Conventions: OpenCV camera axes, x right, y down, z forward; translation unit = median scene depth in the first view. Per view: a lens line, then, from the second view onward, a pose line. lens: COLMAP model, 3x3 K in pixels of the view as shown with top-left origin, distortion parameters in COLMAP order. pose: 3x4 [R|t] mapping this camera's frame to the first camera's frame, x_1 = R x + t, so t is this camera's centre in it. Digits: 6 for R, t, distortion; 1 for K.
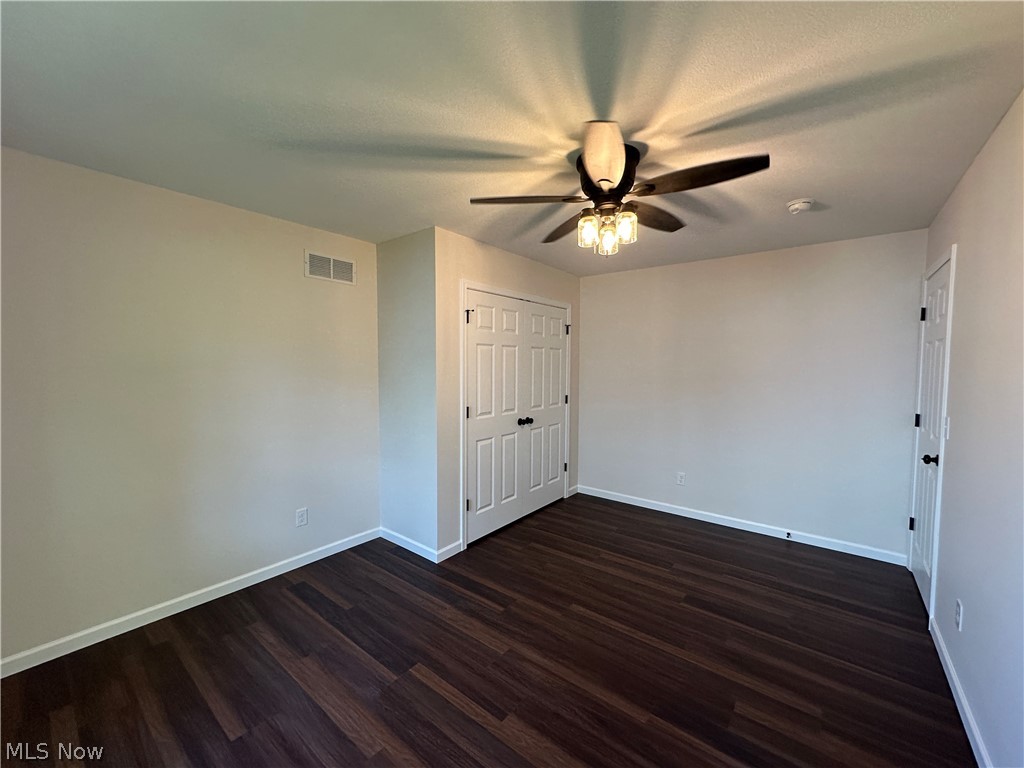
lens RADIAL K [[408.1, 0, 512.0], [0, 408.1, 384.0], [0, 0, 1]] dist [-0.002281, 0.000068]
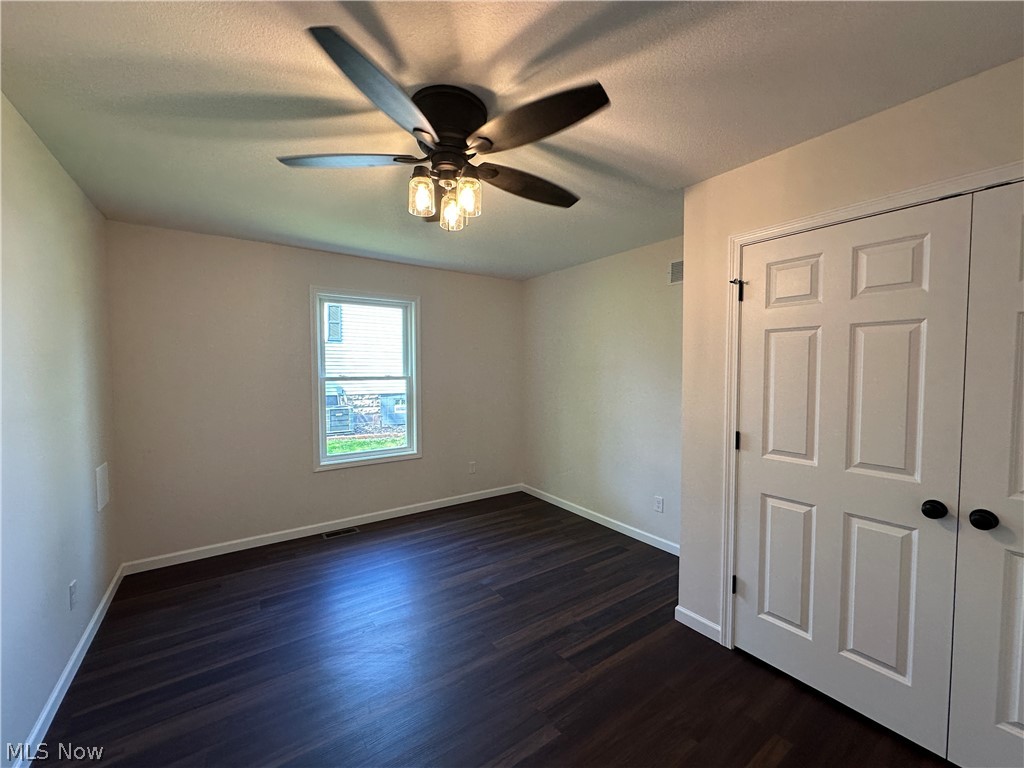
lens RADIAL K [[408.1, 0, 512.0], [0, 408.1, 384.0], [0, 0, 1]] dist [-0.002281, 0.000068]
pose [[-0.280726, 0.031245, -0.959279, 0.662147], [-0.054640, 0.997329, 0.048475, -0.032326], [0.958231, 0.066023, -0.278269, 0.915225]]
